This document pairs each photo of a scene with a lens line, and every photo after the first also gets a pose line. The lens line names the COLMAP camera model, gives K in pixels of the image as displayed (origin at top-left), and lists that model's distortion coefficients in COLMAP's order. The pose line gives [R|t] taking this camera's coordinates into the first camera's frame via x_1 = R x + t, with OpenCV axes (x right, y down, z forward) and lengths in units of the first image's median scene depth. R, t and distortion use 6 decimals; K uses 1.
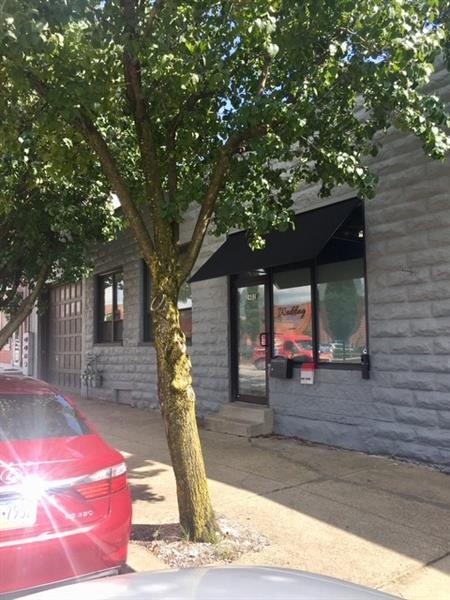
lens RADIAL K [[514.6, 0, 232.2], [0, 514.6, 300.1], [0, 0, 1]] dist [0.083799, -0.114186]
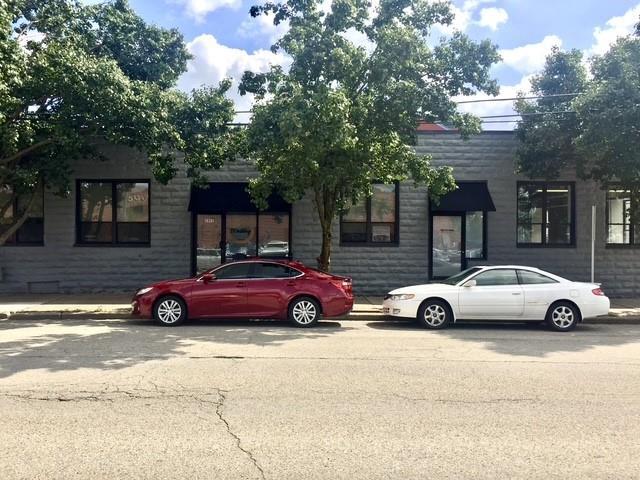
lens RADIAL K [[536.4, 0, 320.0], [0, 536.4, 240.0], [0, 0, 1]] dist [0.050778, -0.005186]
pose [[0.574266, 0.041268, 0.817628, -1.682863], [-0.081987, 0.996607, 0.007283, 0.020002], [-0.814553, -0.071217, 0.575700, -0.514086]]
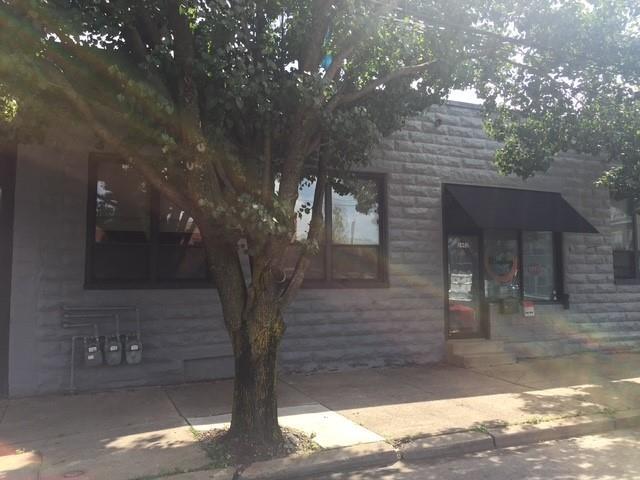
lens RADIAL K [[549.0, 0, 320.0], [0, 549.0, 234.5], [0, 0, 1]] dist [0.083799, -0.114186]
pose [[0.218467, 0.092143, 0.971484, -1.609447], [-0.086513, 0.993441, -0.074771, 0.119027], [-0.972002, -0.067711, 0.225006, 1.380342]]
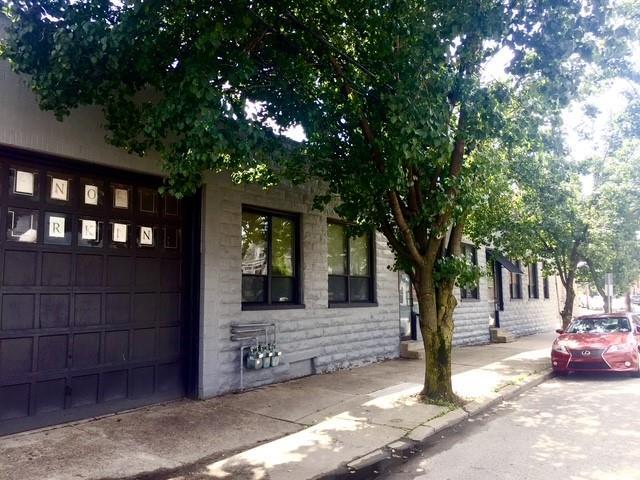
lens RADIAL K [[536.4, 0, 320.0], [0, 536.4, 240.0], [0, 0, 1]] dist [0.050778, -0.005186]
pose [[-0.299203, 0.121502, 0.946422, -2.031284], [-0.066362, 0.986808, -0.147667, 0.202039], [-0.951879, -0.106989, -0.287192, 2.351304]]
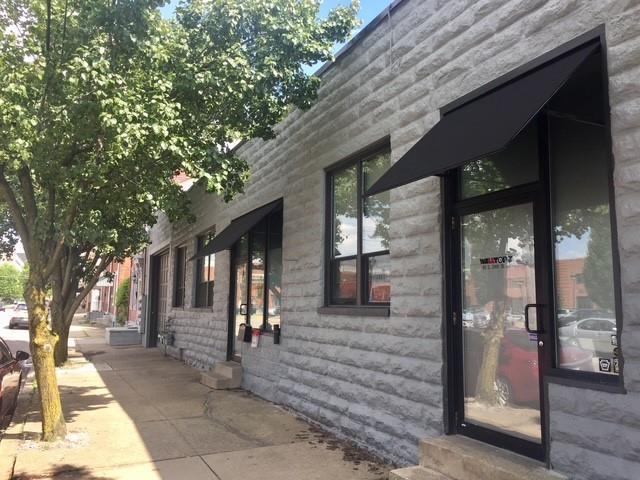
lens RADIAL K [[538.2, 0, 332.2], [0, 538.2, 238.6], [0, 0, 1]] dist [0.063189, -0.106321]
pose [[0.985208, 0.004838, -0.171293, 0.620934], [-0.011941, 0.999110, -0.040464, -0.052577], [0.170945, 0.041911, 0.984389, -0.278012]]
